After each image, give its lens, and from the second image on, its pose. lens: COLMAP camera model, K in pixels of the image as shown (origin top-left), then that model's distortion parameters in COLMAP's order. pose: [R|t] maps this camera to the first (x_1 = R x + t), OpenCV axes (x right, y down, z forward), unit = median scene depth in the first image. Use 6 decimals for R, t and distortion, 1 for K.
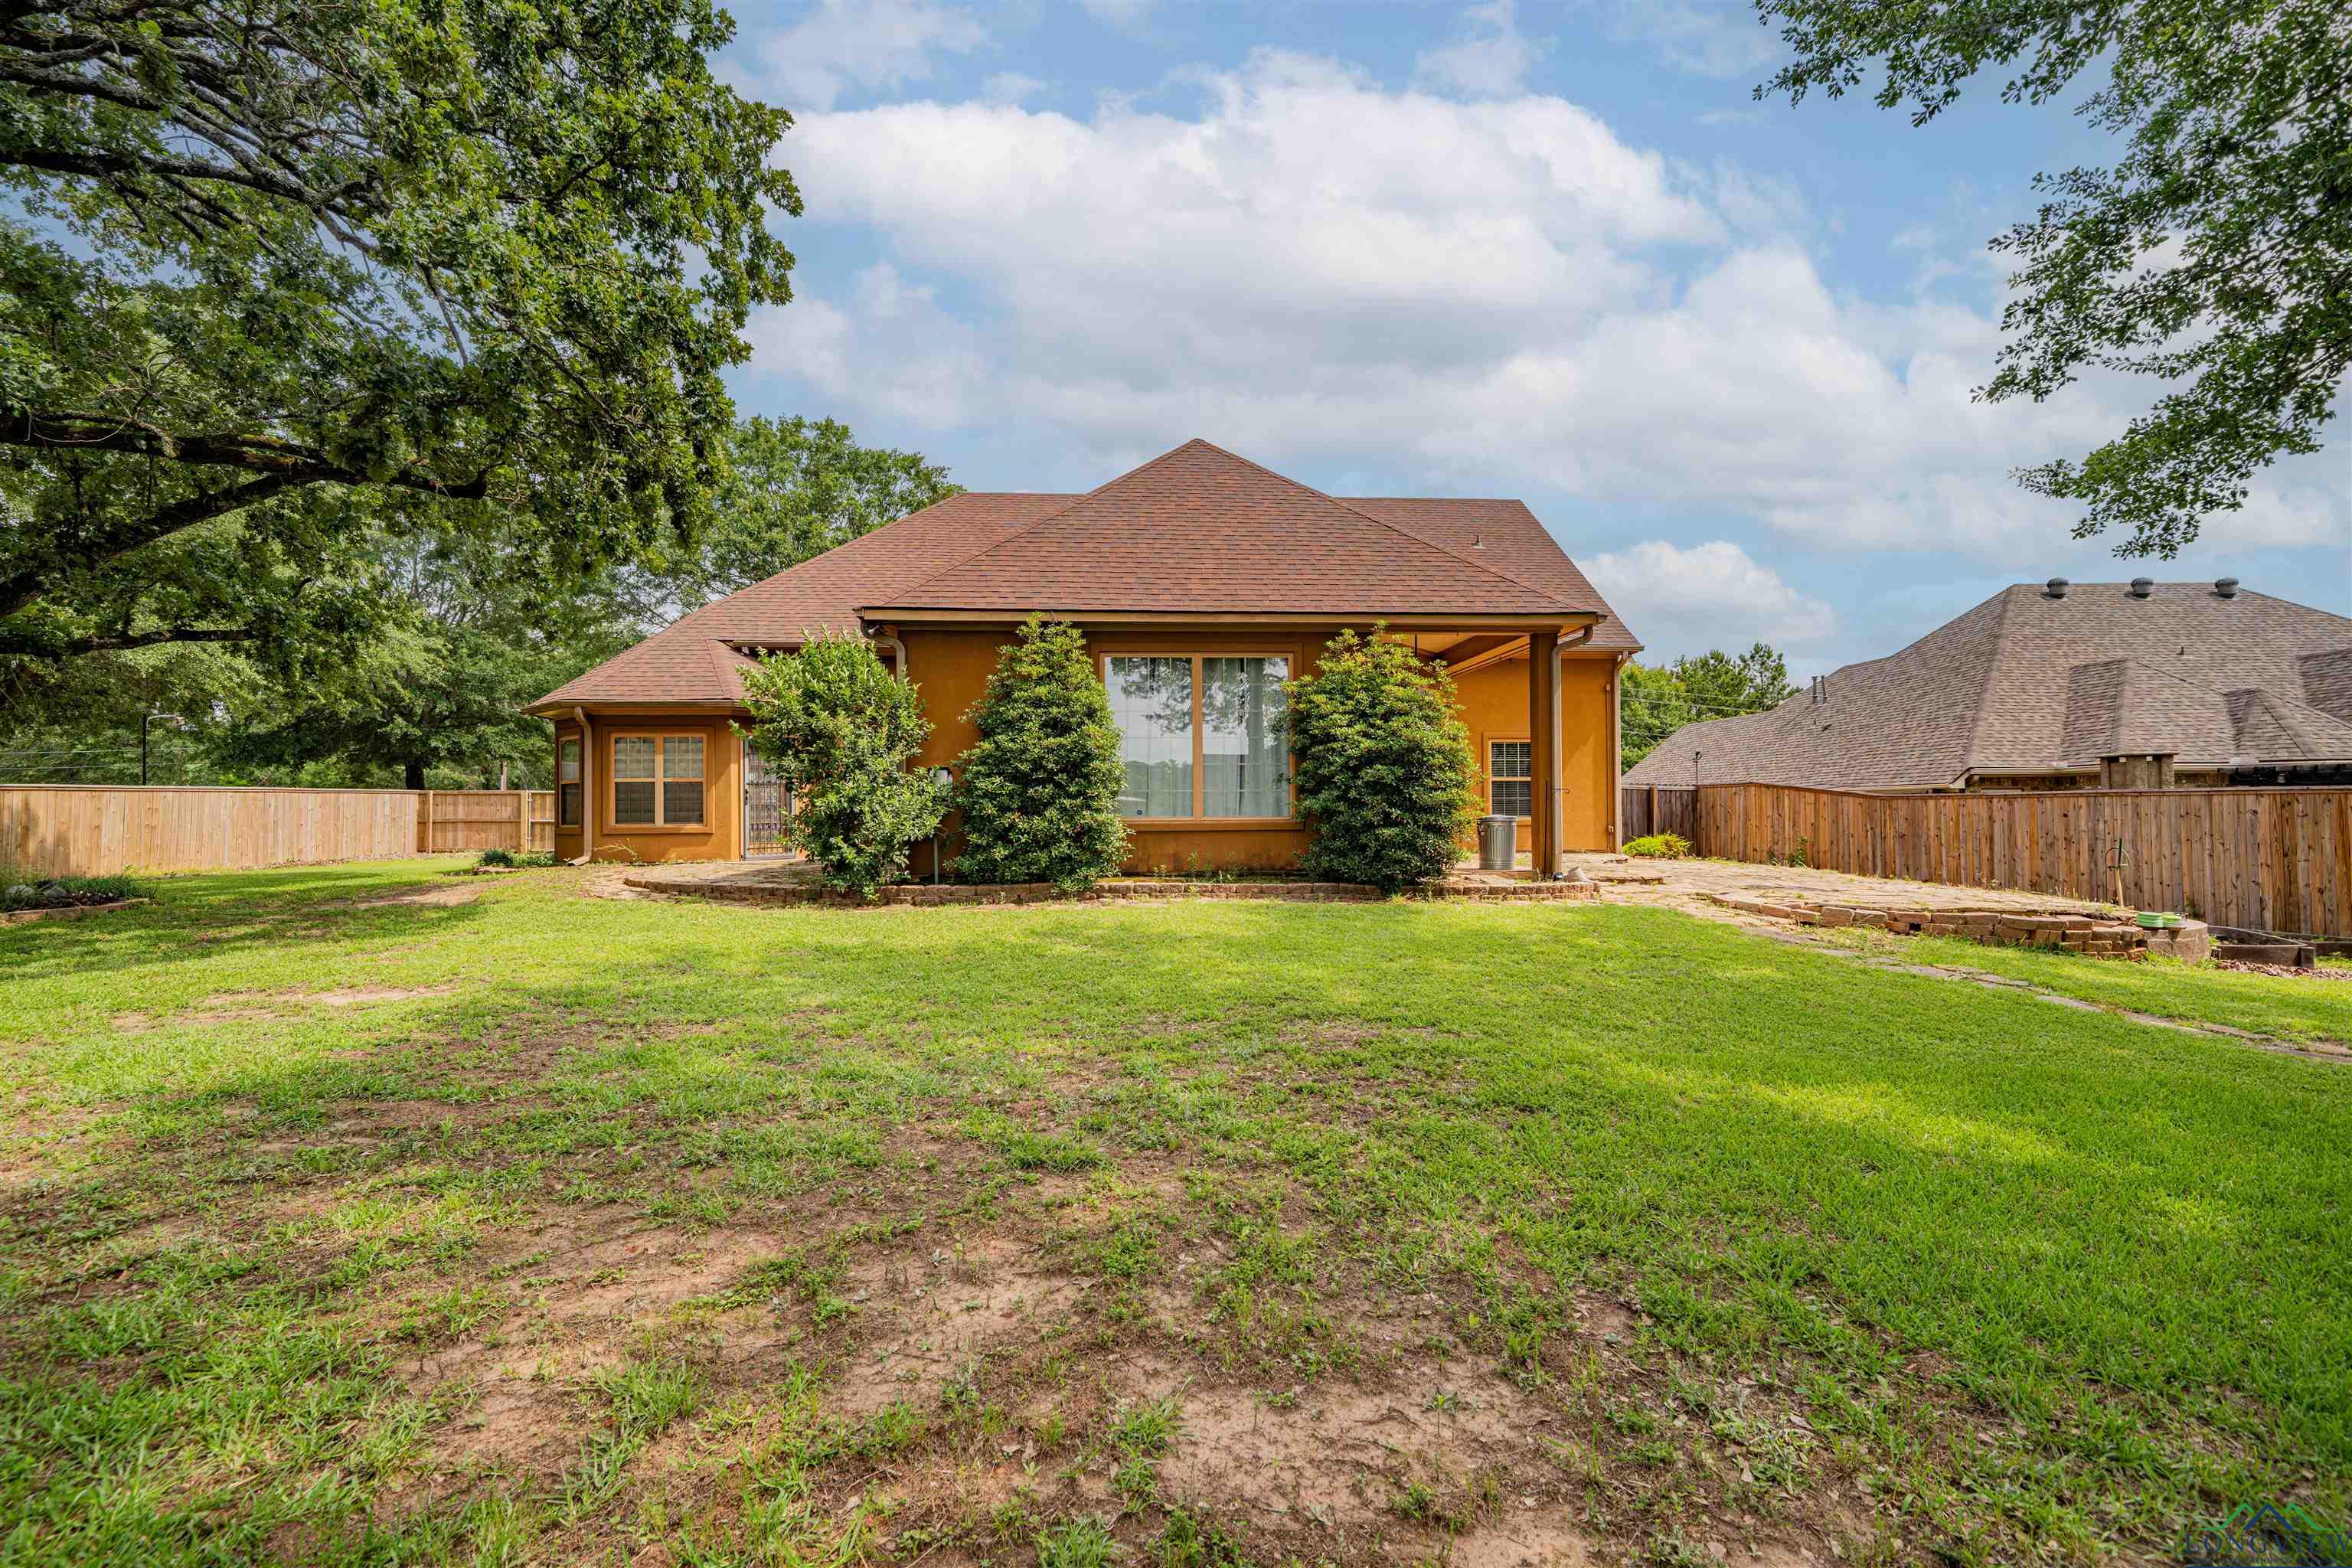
lens RADIAL K [[1070.8, 0, 1177.6], [0, 1070.8, 786.0], [0, 0, 1]] dist [-0.000291, 0.000379]
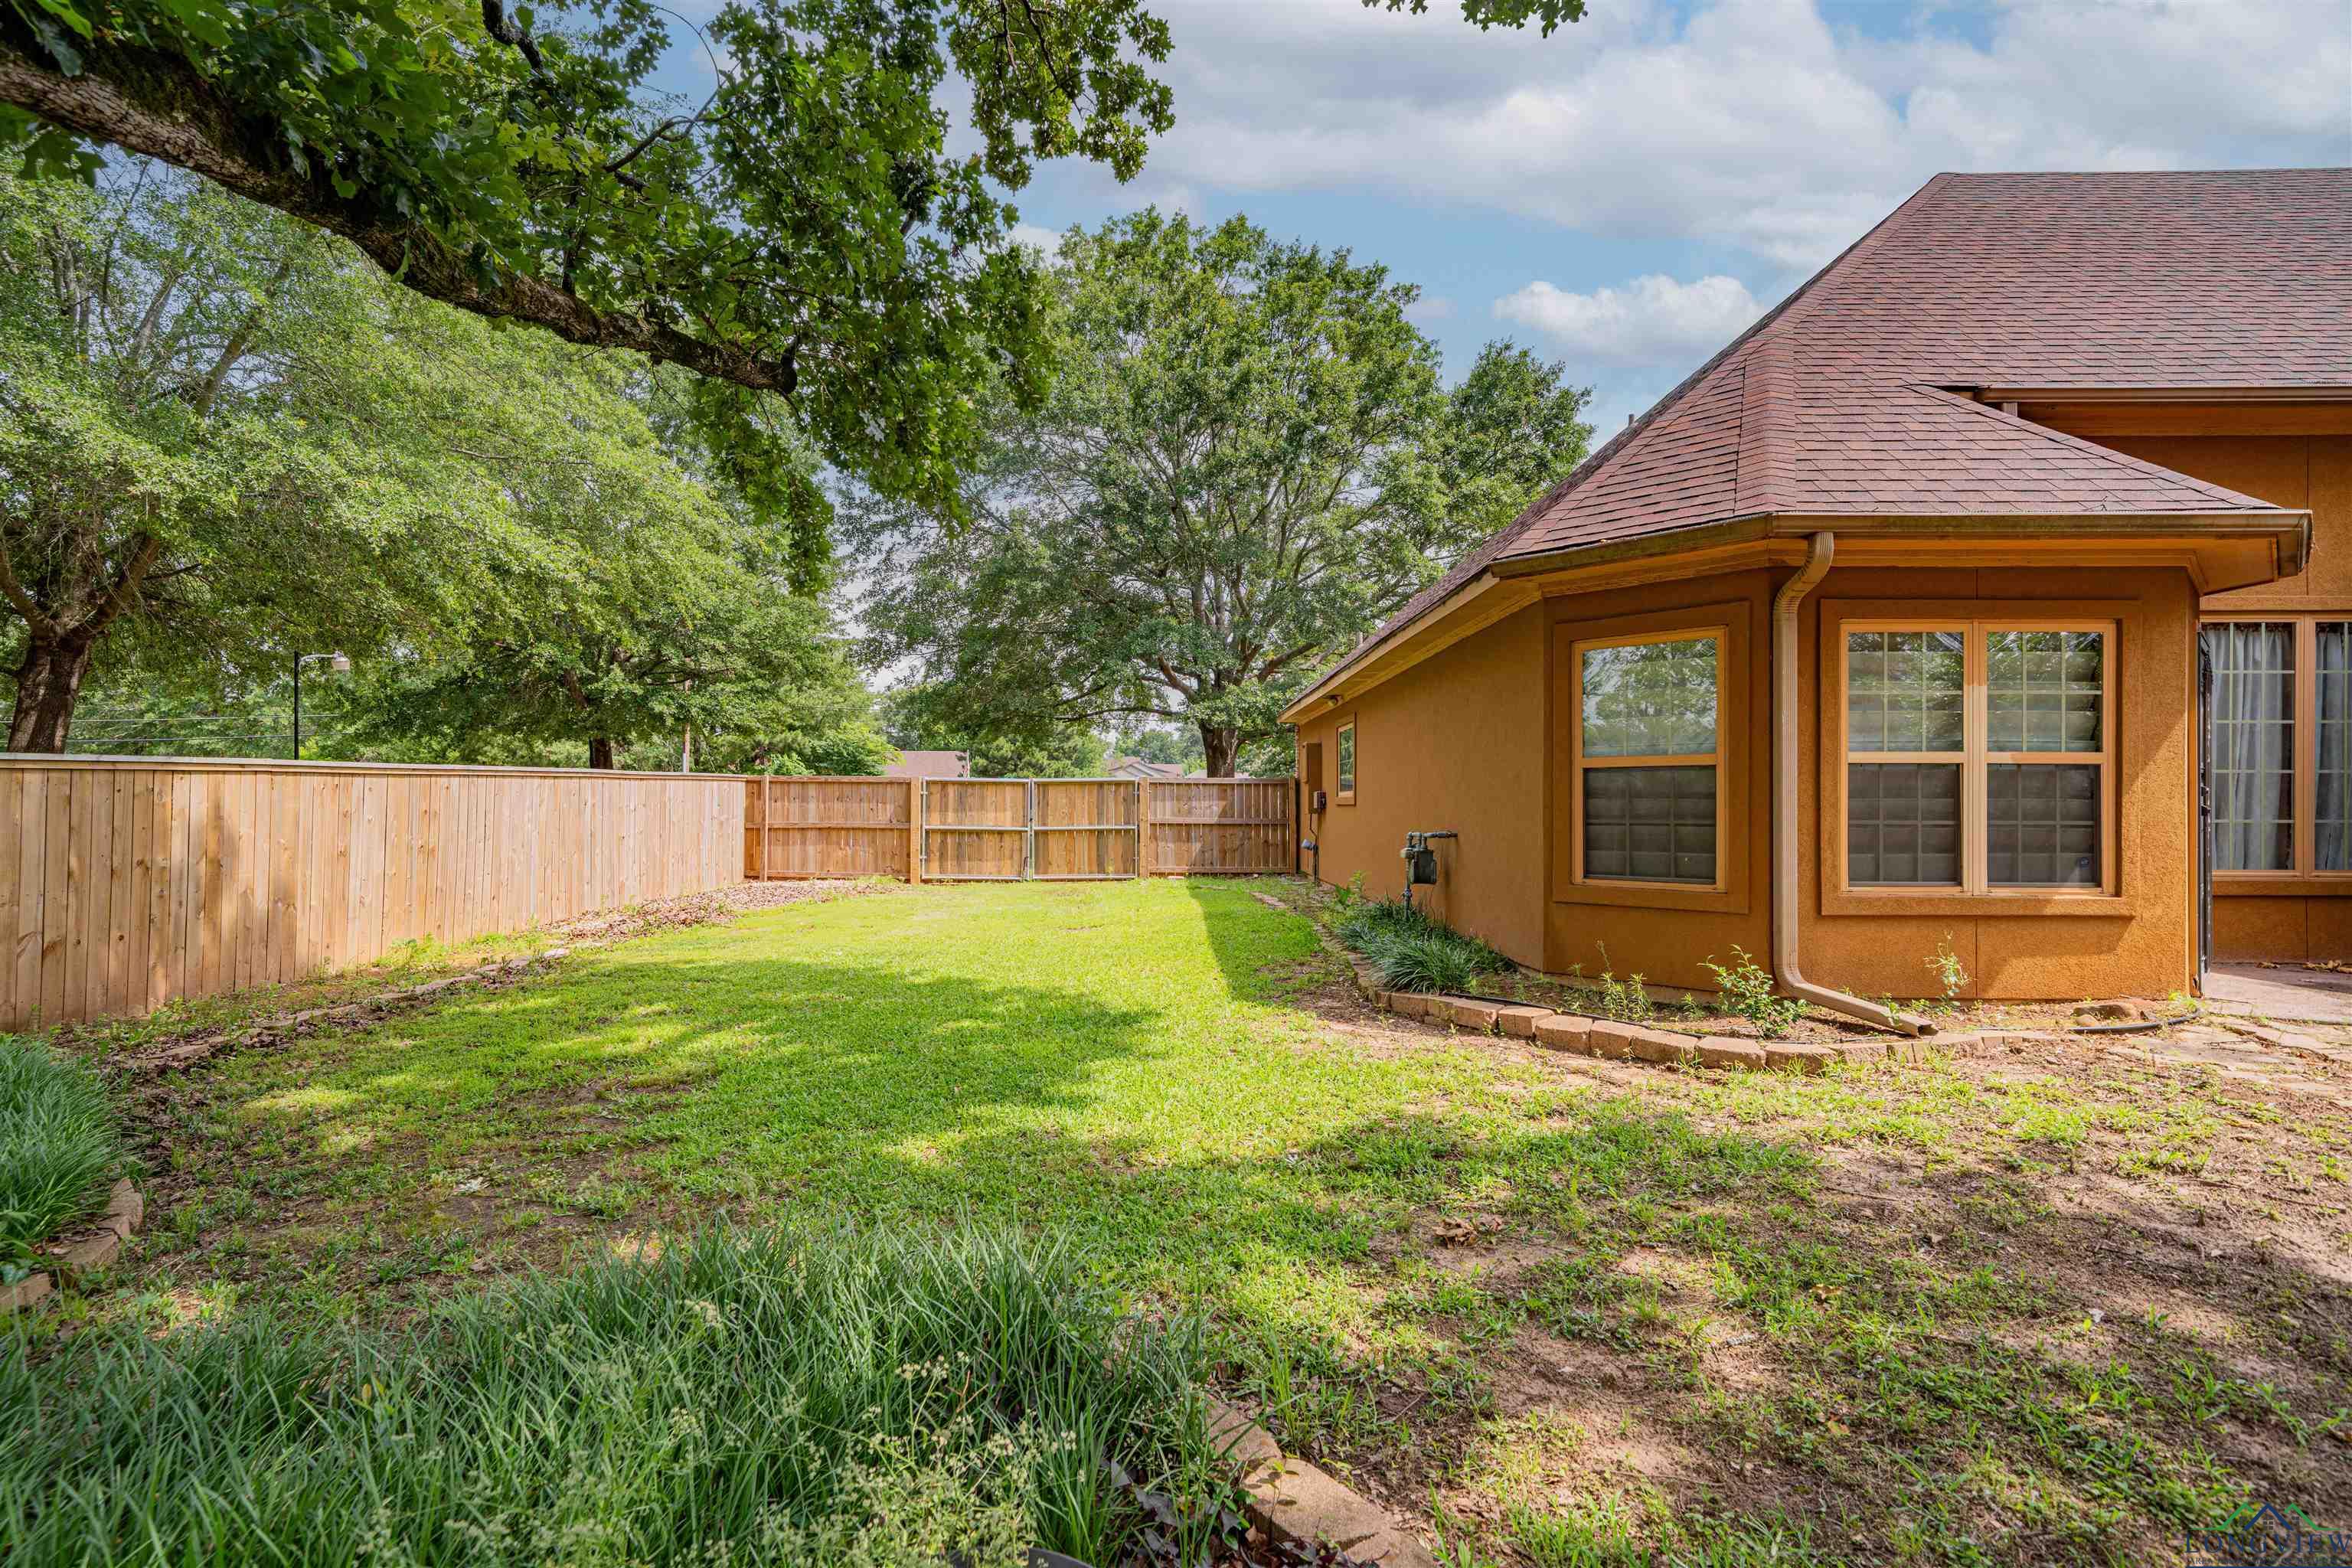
lens RADIAL K [[1159.2, 0, 1173.3], [0, 1159.2, 786.7], [0, 0, 1]] dist [-0.001100, -0.000387]
pose [[0.998428, 0.007842, -0.055504, -0.436821], [-0.007172, 0.999899, 0.012267, 0.000399], [0.055595, -0.011850, 0.998383, 0.369923]]
